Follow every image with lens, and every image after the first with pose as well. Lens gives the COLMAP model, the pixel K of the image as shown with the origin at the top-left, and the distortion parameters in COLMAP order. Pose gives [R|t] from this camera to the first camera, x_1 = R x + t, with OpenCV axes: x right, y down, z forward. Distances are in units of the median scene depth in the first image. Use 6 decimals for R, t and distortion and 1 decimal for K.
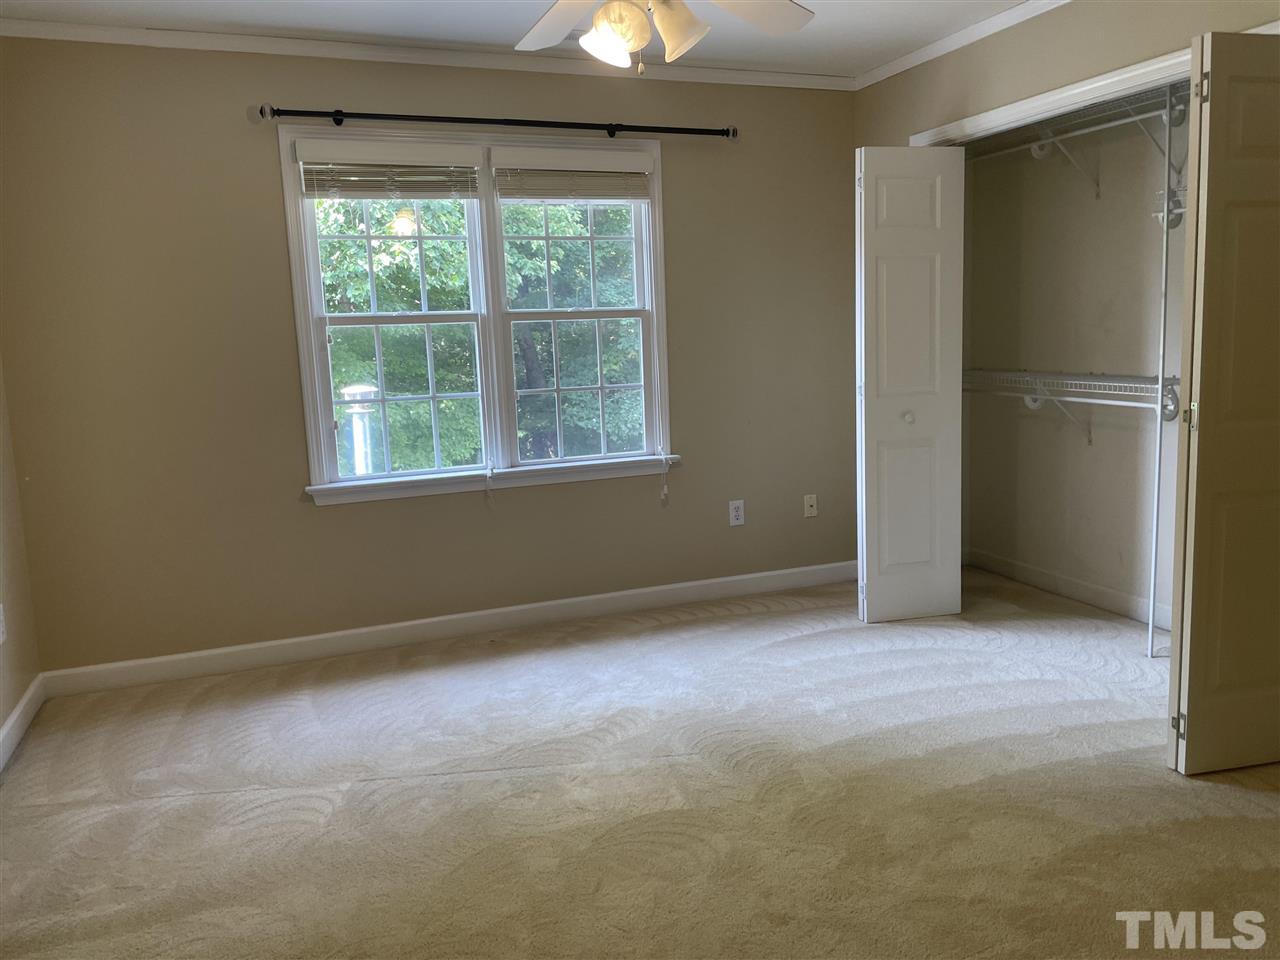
lens RADIAL K [[974.1, 0, 643.8], [0, 974.1, 468.0], [0, 0, 1]] dist [0.106766, -0.154960]
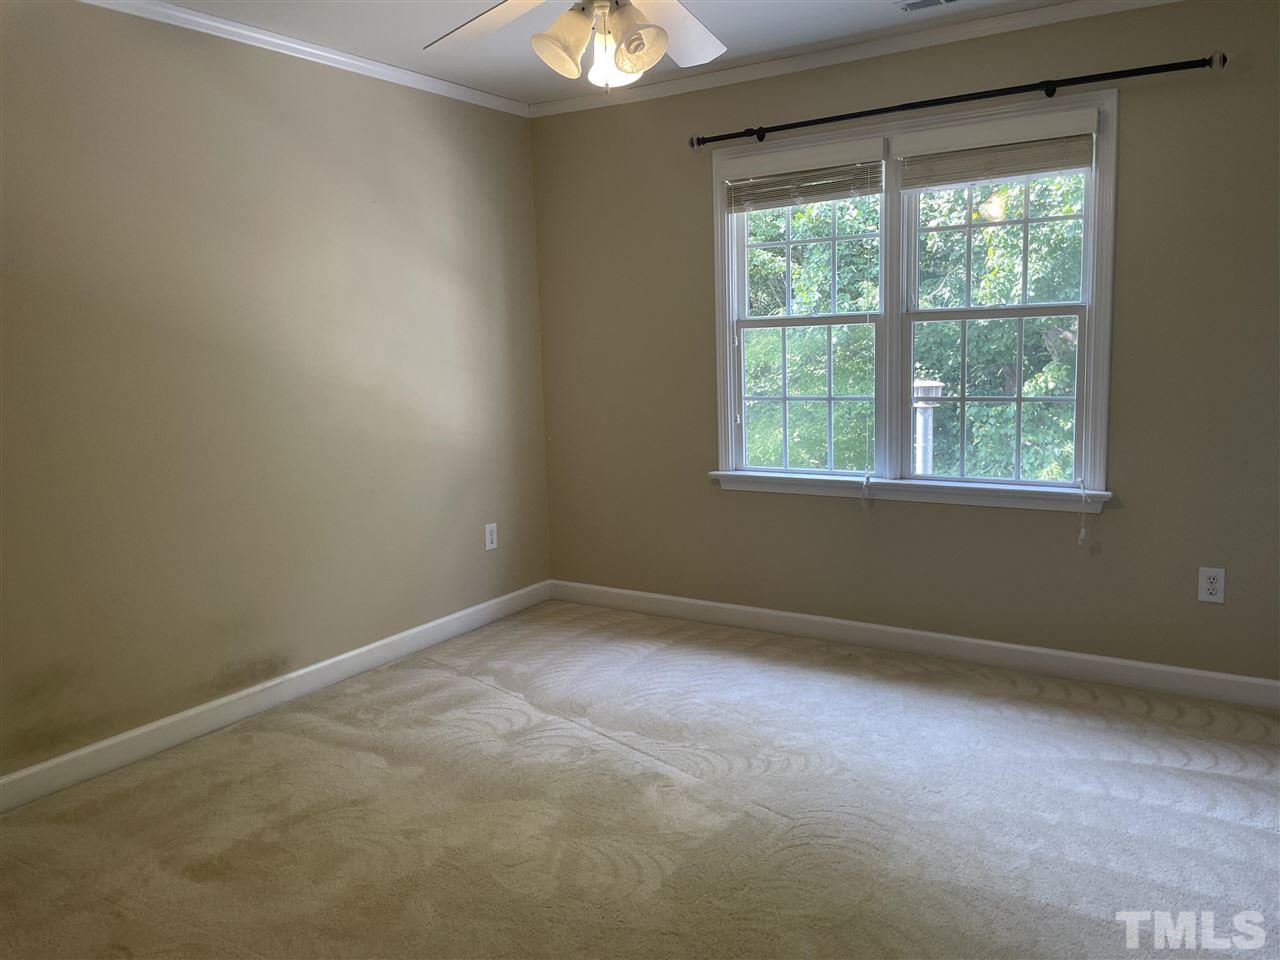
lens RADIAL K [[974.1, 0, 643.8], [0, 974.1, 468.0], [0, 0, 1]] dist [0.106766, -0.154960]
pose [[0.590297, 0.124555, -0.797518, 0.500189], [-0.104233, 0.991513, 0.077702, -0.062586], [0.800428, 0.037261, 0.598270, 0.264363]]
